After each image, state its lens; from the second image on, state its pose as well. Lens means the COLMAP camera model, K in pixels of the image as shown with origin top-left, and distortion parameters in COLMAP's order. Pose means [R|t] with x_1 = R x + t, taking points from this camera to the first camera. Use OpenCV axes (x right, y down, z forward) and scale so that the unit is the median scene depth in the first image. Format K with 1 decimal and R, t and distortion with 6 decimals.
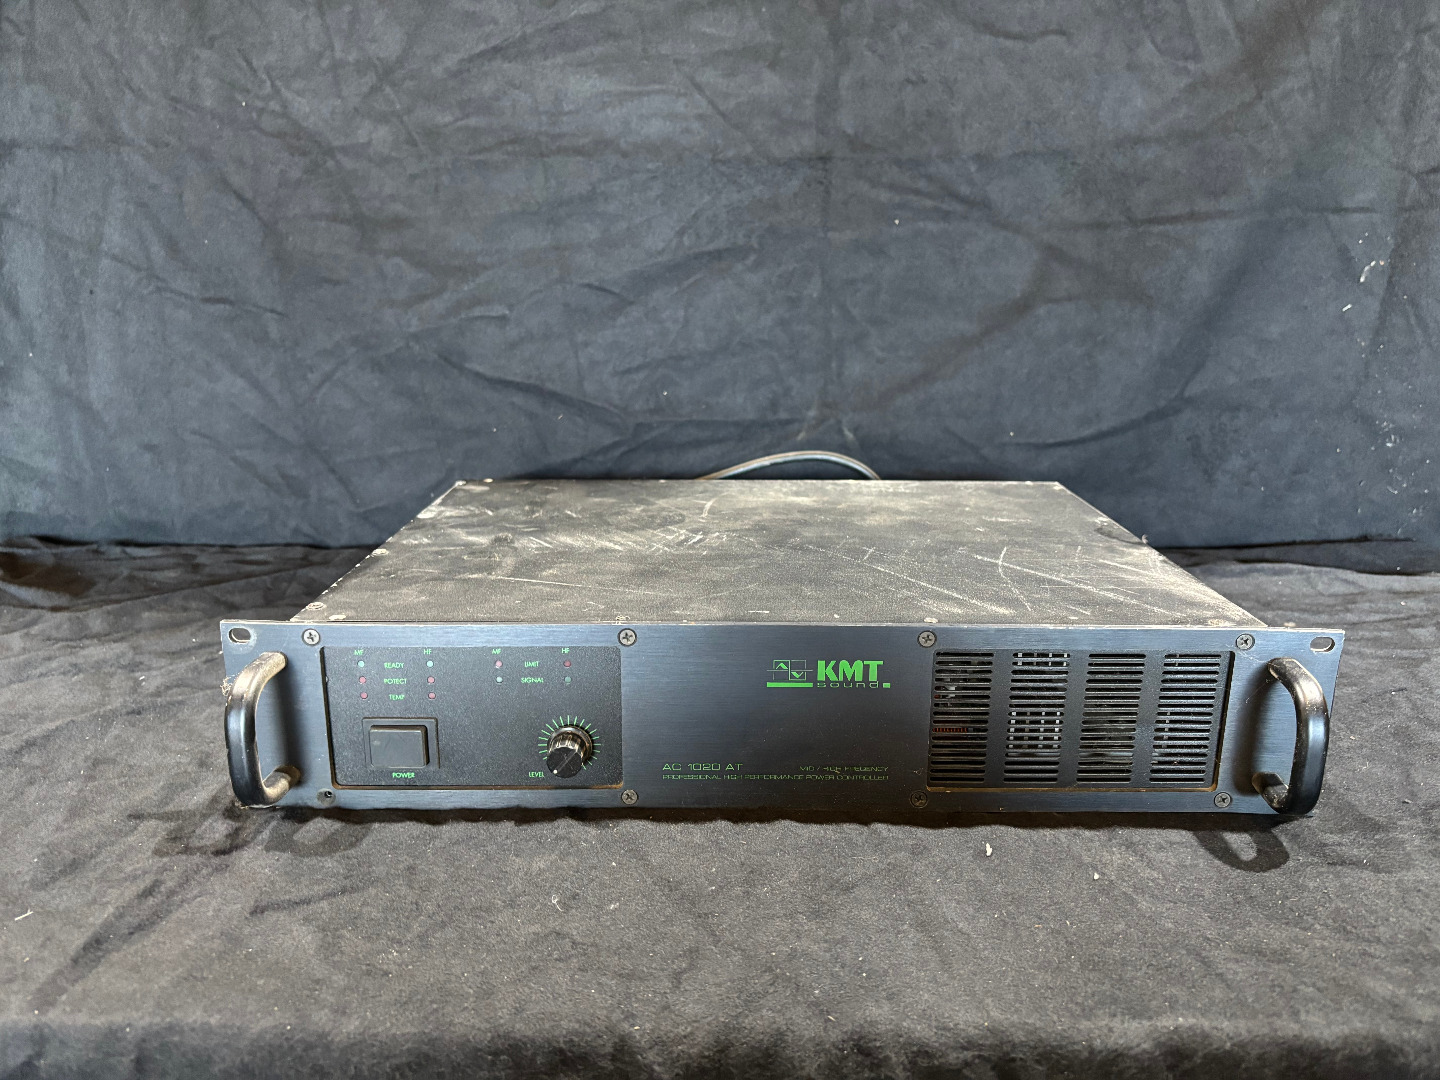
lens RADIAL K [[1047.7, 0, 704.6], [0, 1047.7, 535.1], [0, 0, 1]] dist [0.000881, -0.020512]
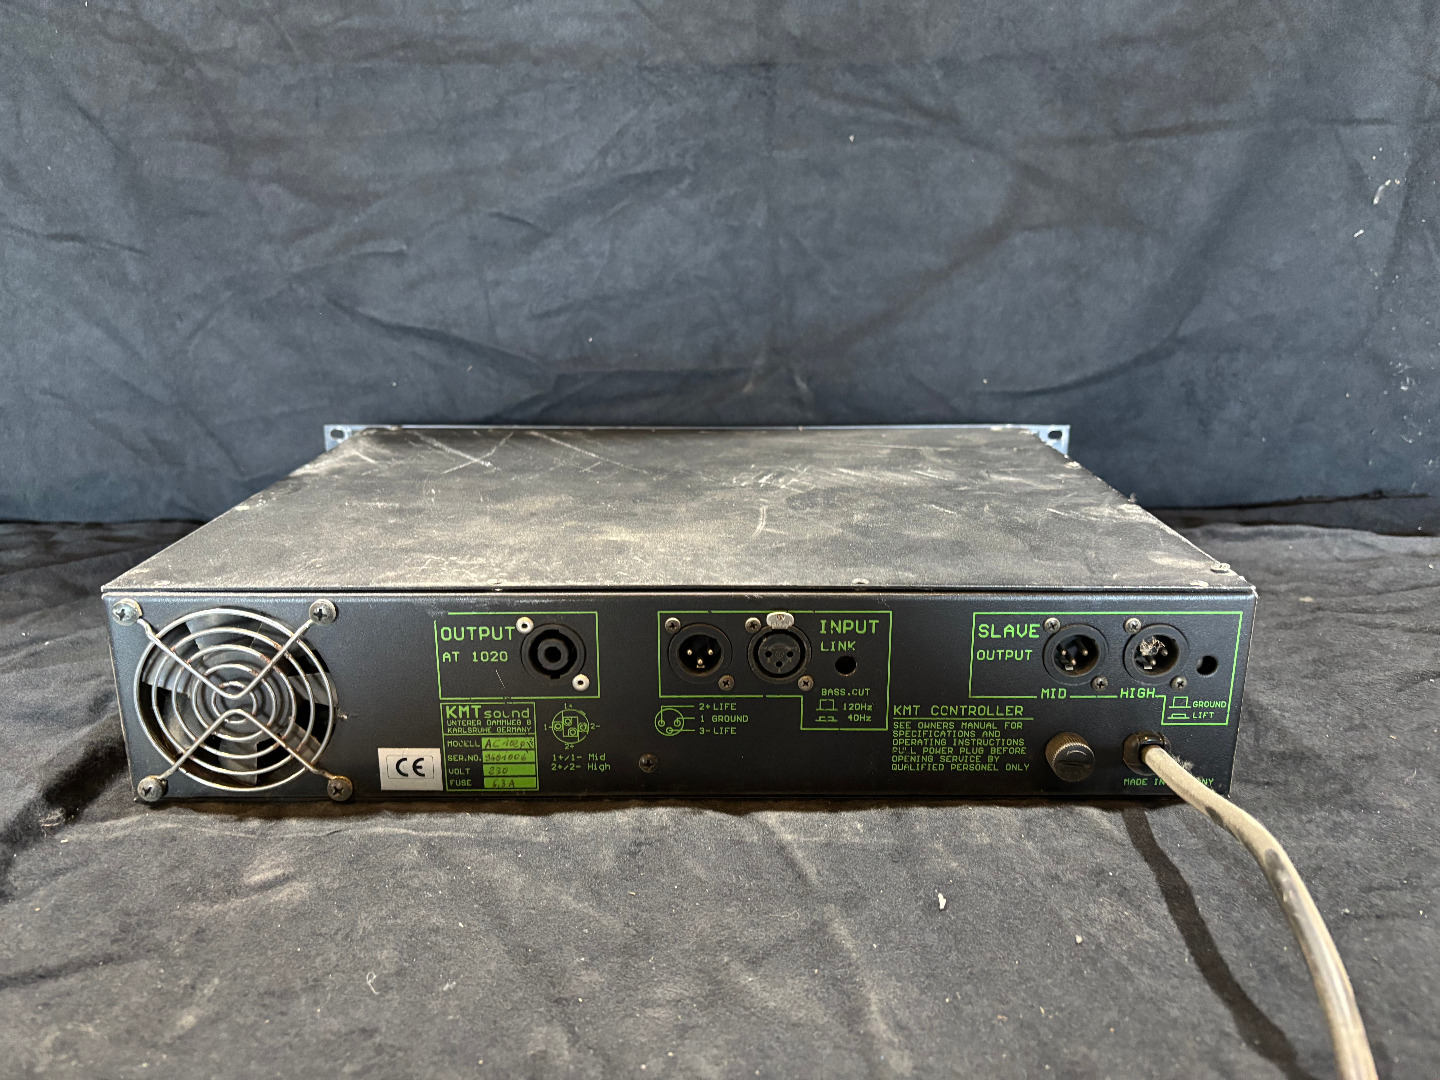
lens RADIAL K [[1056.4, 0, 723.0], [0, 1056.4, 533.9], [0, 0, 1]] dist [0.025610, -0.053778]
pose [[0.999384, -0.017295, 0.030525, 0.043337], [0.016193, 0.999221, 0.035997, -0.003762], [-0.031123, -0.035481, 0.998886, 0.111185]]
